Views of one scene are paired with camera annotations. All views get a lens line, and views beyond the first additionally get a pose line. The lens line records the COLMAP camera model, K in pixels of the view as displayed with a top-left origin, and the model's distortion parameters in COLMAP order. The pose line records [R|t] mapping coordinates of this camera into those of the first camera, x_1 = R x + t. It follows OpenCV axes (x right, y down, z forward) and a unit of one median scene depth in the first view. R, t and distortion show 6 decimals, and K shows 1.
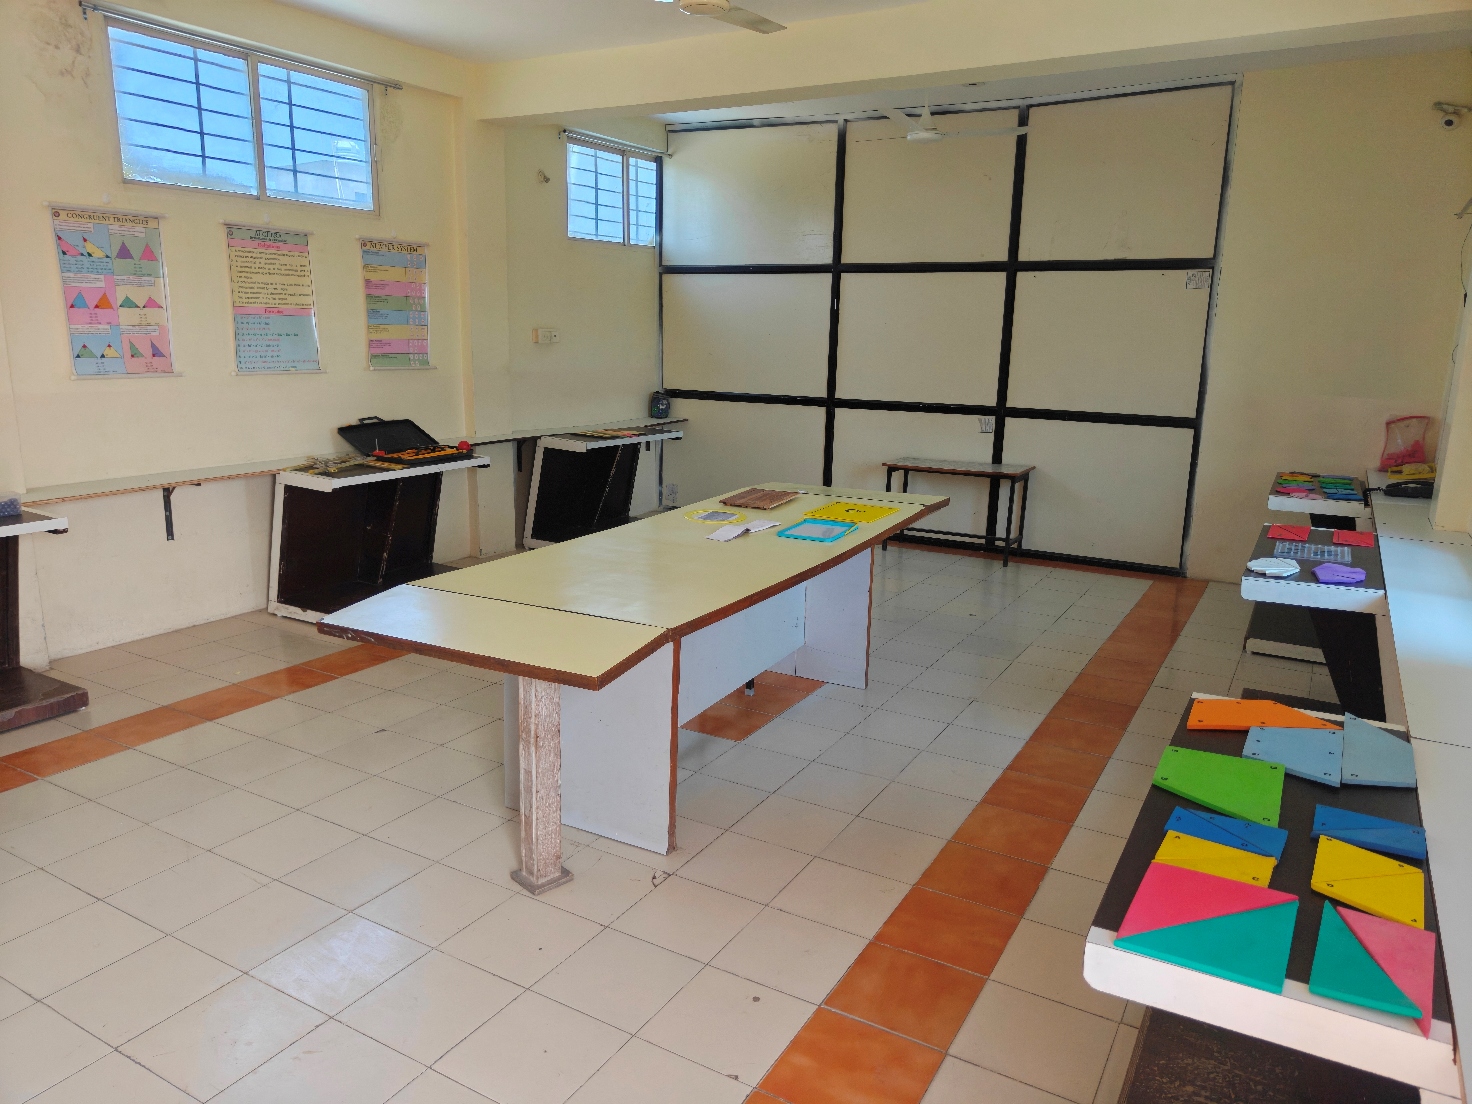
lens RADIAL K [[1037.3, 0, 736.4], [0, 1037.3, 548.9], [0, 0, 1]] dist [0.001359, -0.002580]
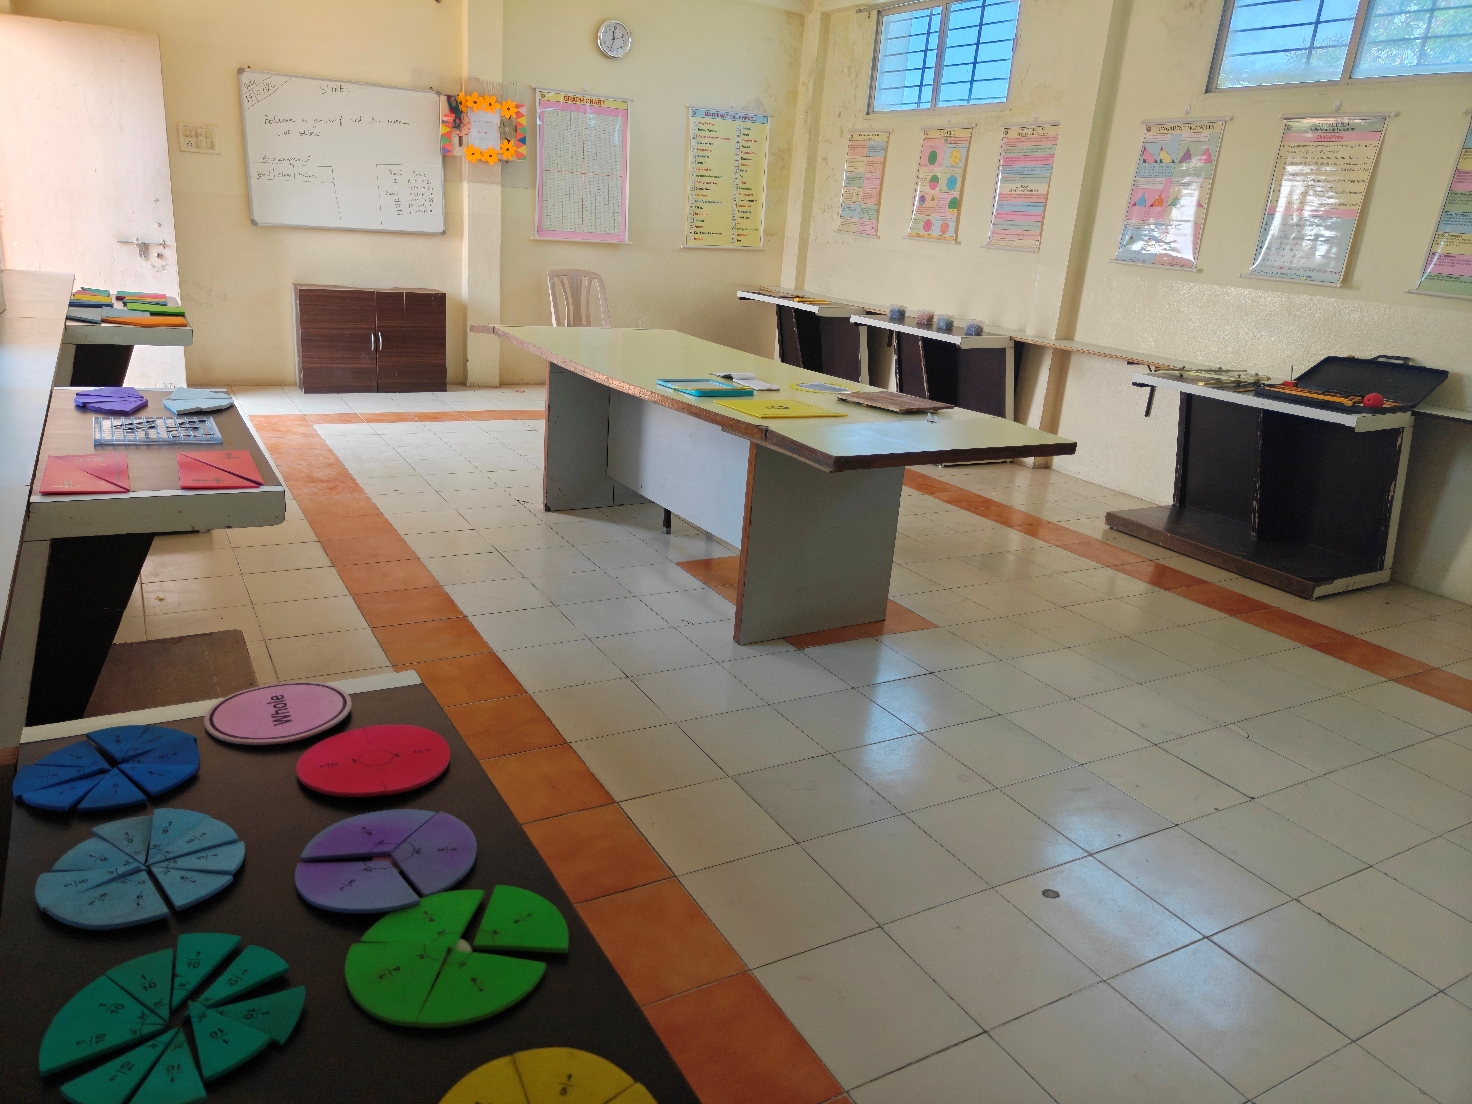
lens RADIAL K [[1037.3, 0, 736.4], [0, 1037.3, 548.9], [0, 0, 1]] dist [0.001359, -0.002580]
pose [[-0.485673, 0.246226, -0.838746, 0.705667], [-0.238575, 0.885744, 0.398169, -0.235412], [0.840954, 0.393484, -0.371439, 1.154158]]
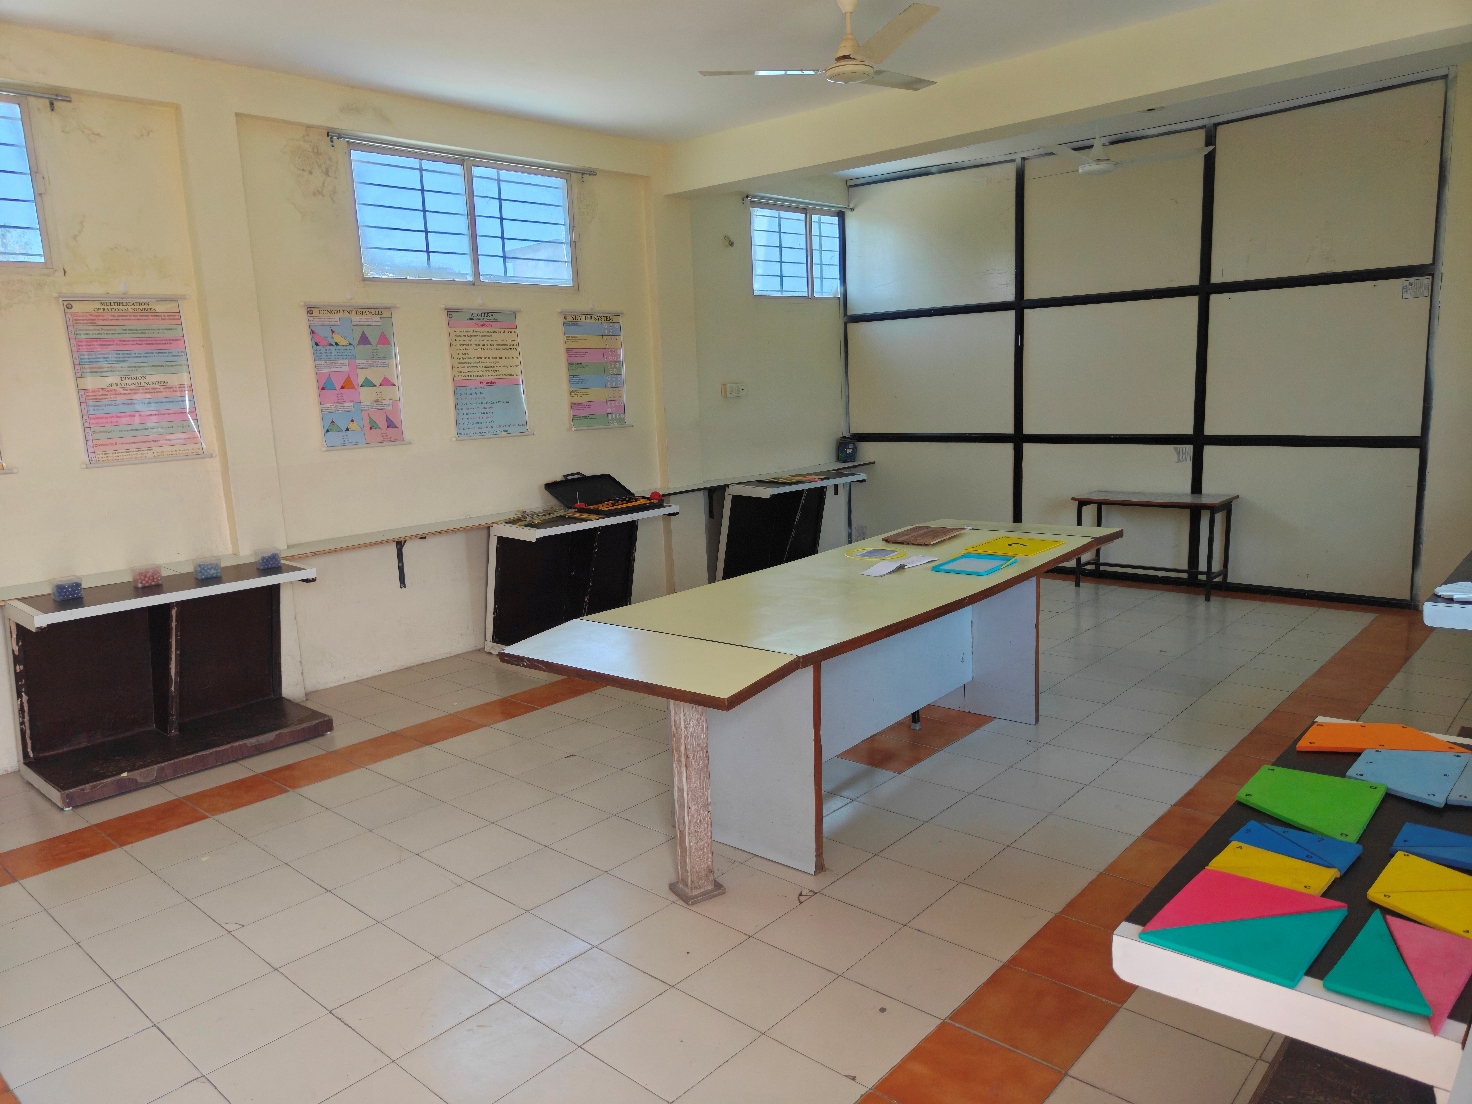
lens RADIAL K [[1039.3, 0, 736.0], [0, 1039.3, 552.0], [0, 0, 1]] dist [0.001785, -0.004010]
pose [[0.976877, -0.025453, -0.212284, 0.056224], [0.016628, 0.998926, -0.043255, 0.008394], [0.213156, 0.038725, 0.976250, -0.036923]]
